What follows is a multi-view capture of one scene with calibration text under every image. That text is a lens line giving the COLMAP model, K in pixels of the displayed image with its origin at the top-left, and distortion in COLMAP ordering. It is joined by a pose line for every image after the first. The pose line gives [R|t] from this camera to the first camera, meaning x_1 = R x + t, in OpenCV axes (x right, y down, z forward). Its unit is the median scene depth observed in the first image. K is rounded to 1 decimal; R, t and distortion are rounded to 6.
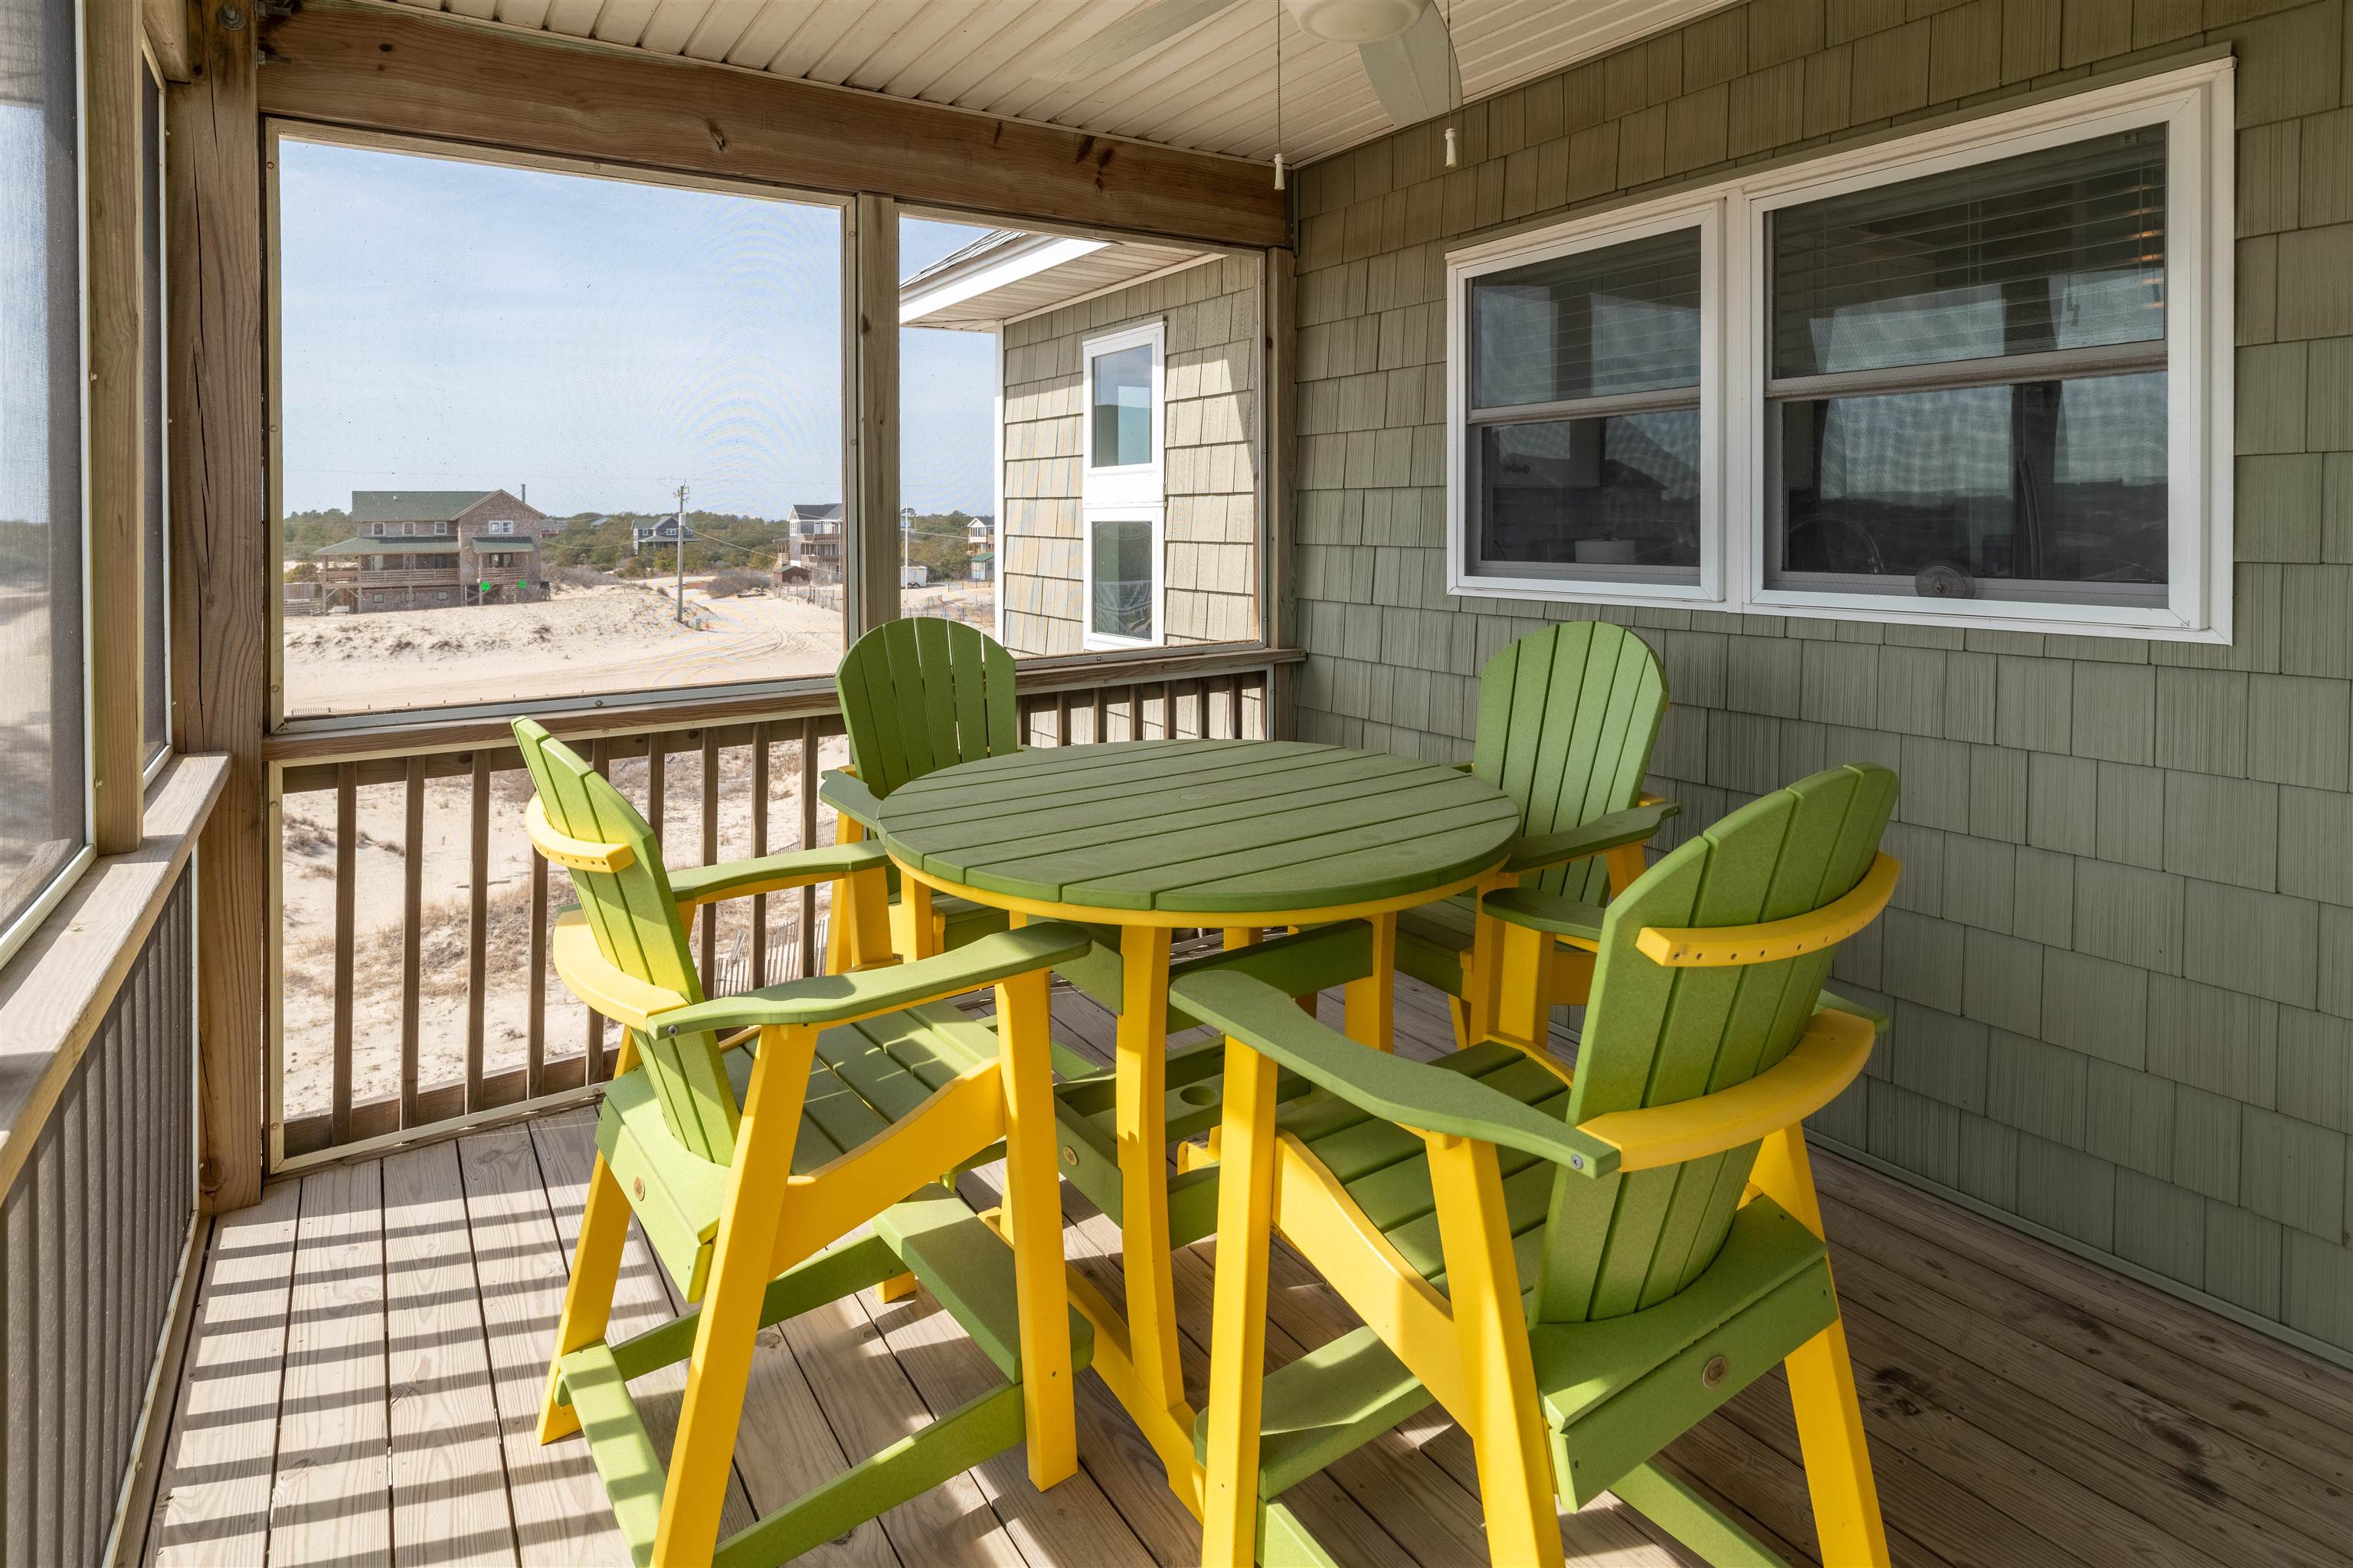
lens RADIAL K [[1199.2, 0, 1176.5], [0, 1199.2, 784.0], [0, 0, 1]] dist [-0.001866, -0.000037]
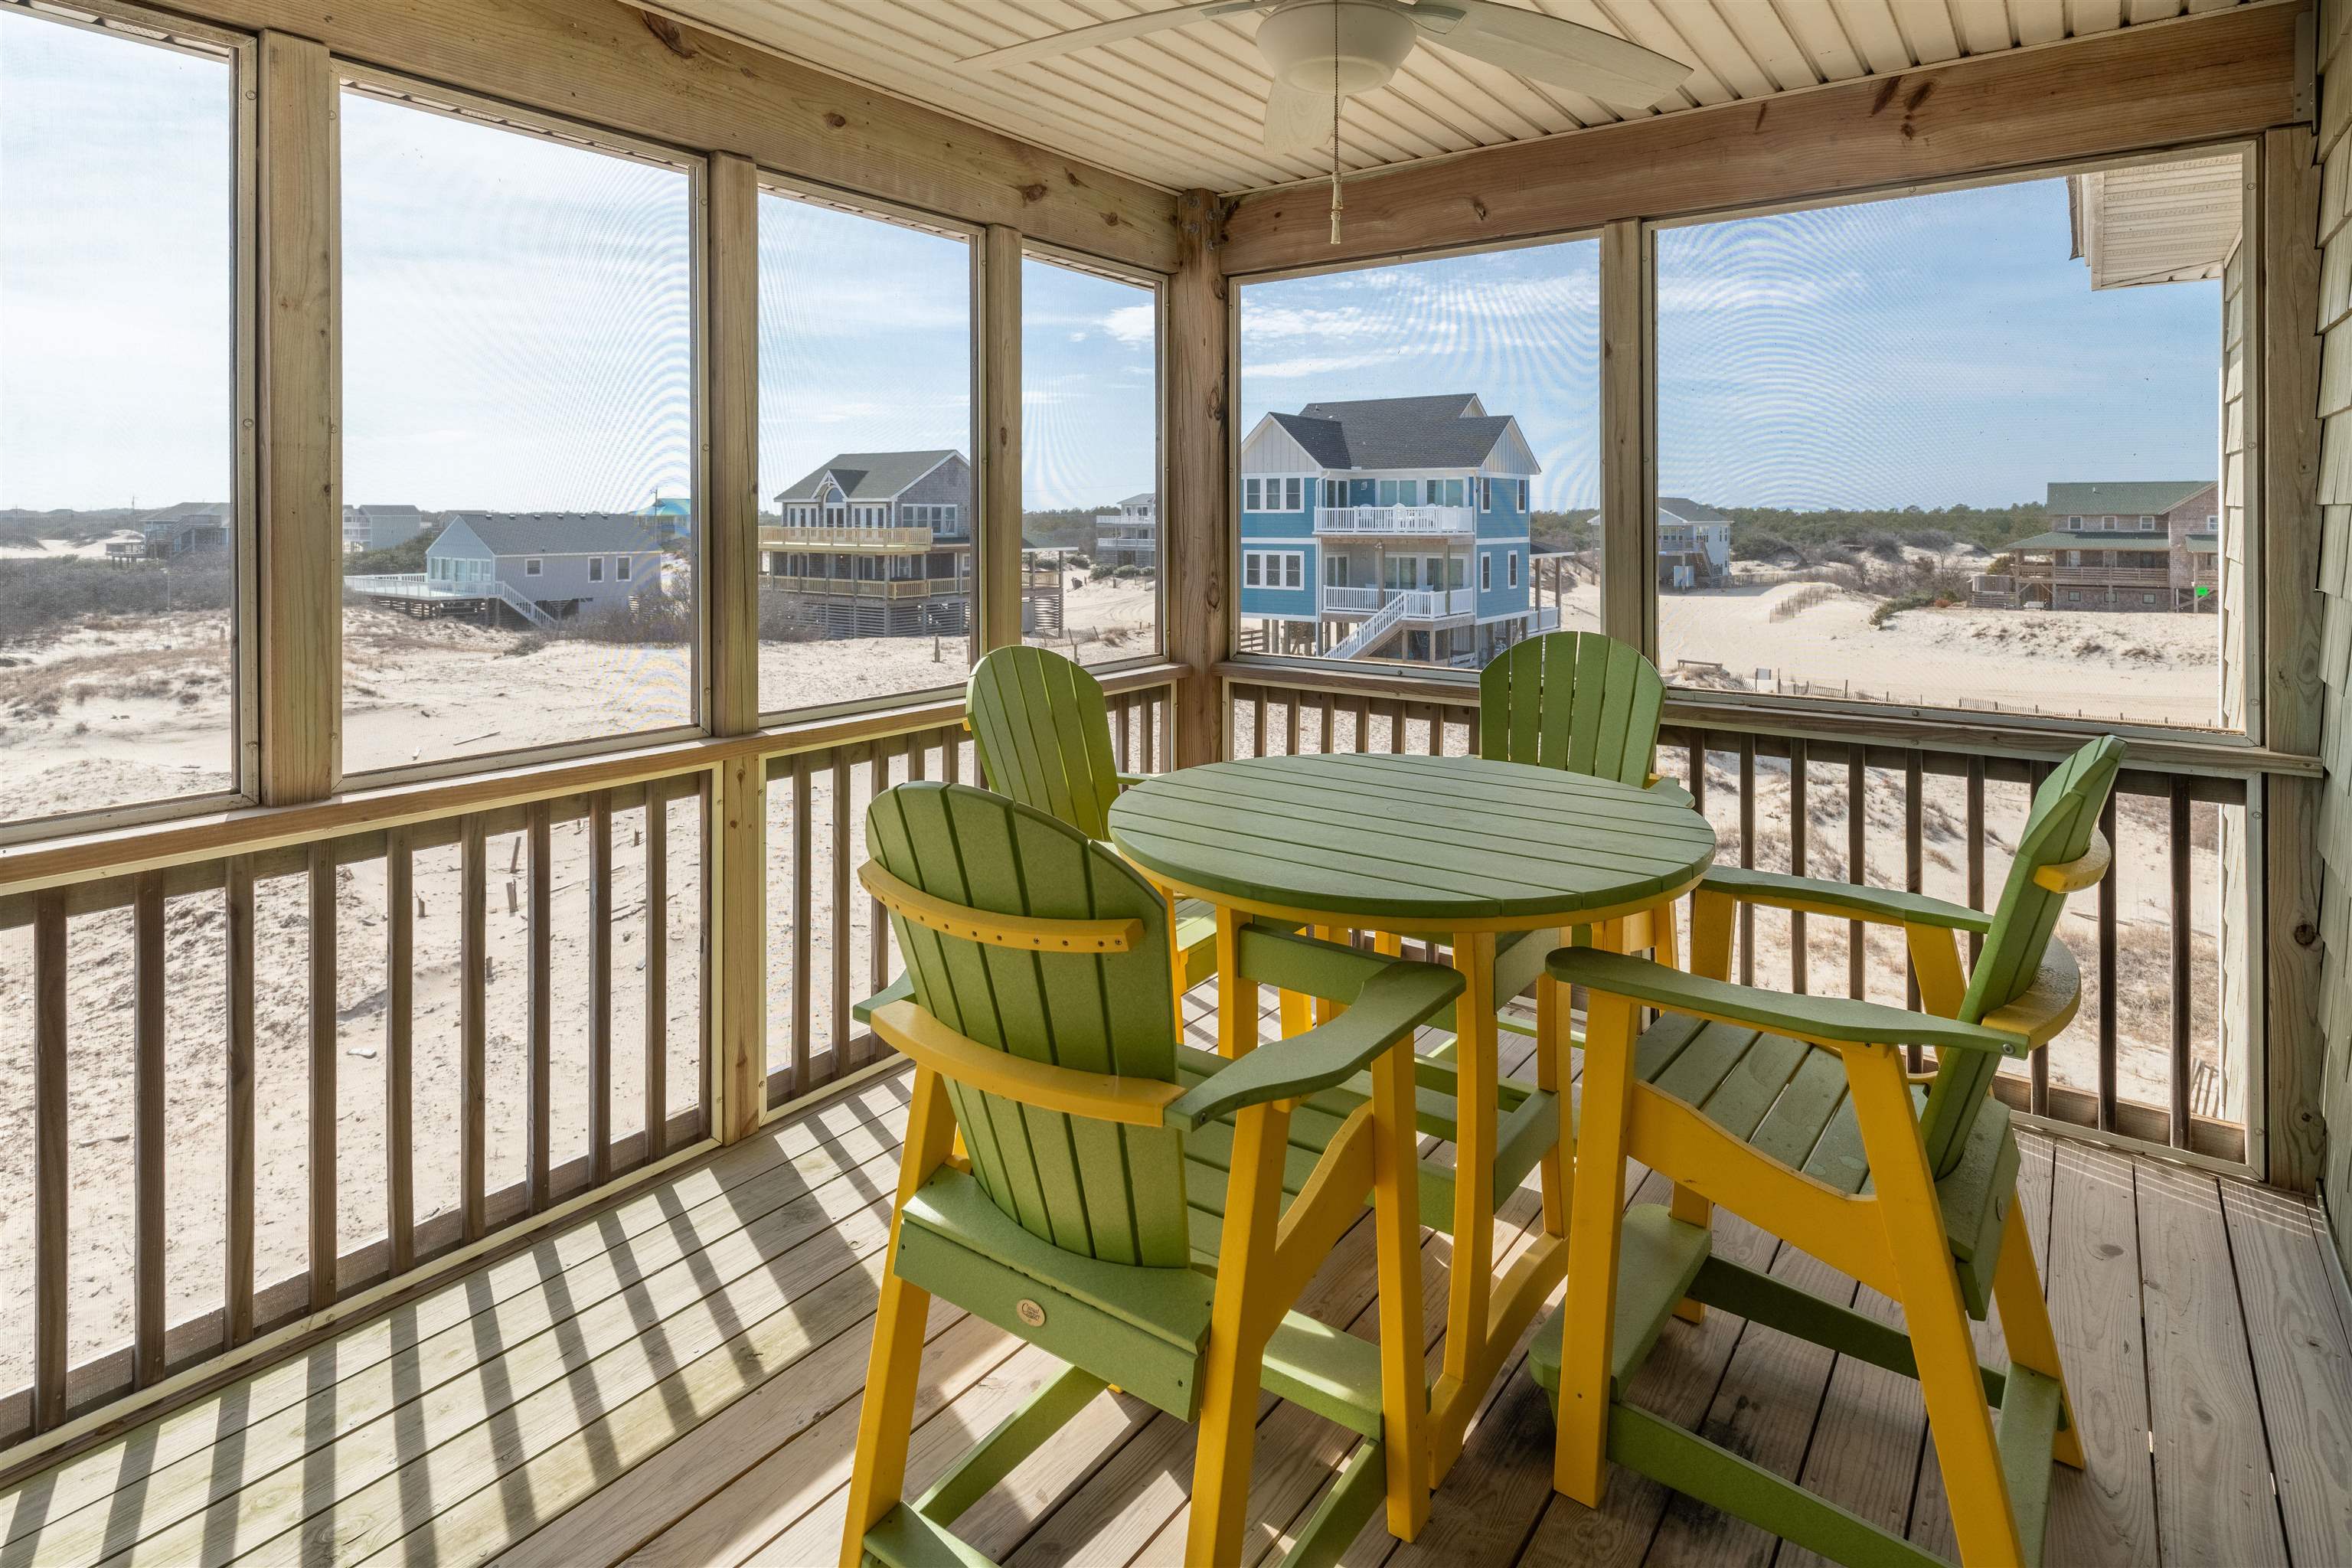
lens RADIAL K [[1204.6, 0, 1174.7], [0, 1204.6, 857.9], [0, 0, 1]] dist [-0.002442, -0.000880]
pose [[0.347535, 0.266486, -0.899002, 0.638027], [-0.209368, 0.956613, 0.202626, -0.086197], [0.913994, 0.117802, 0.388250, 0.280765]]
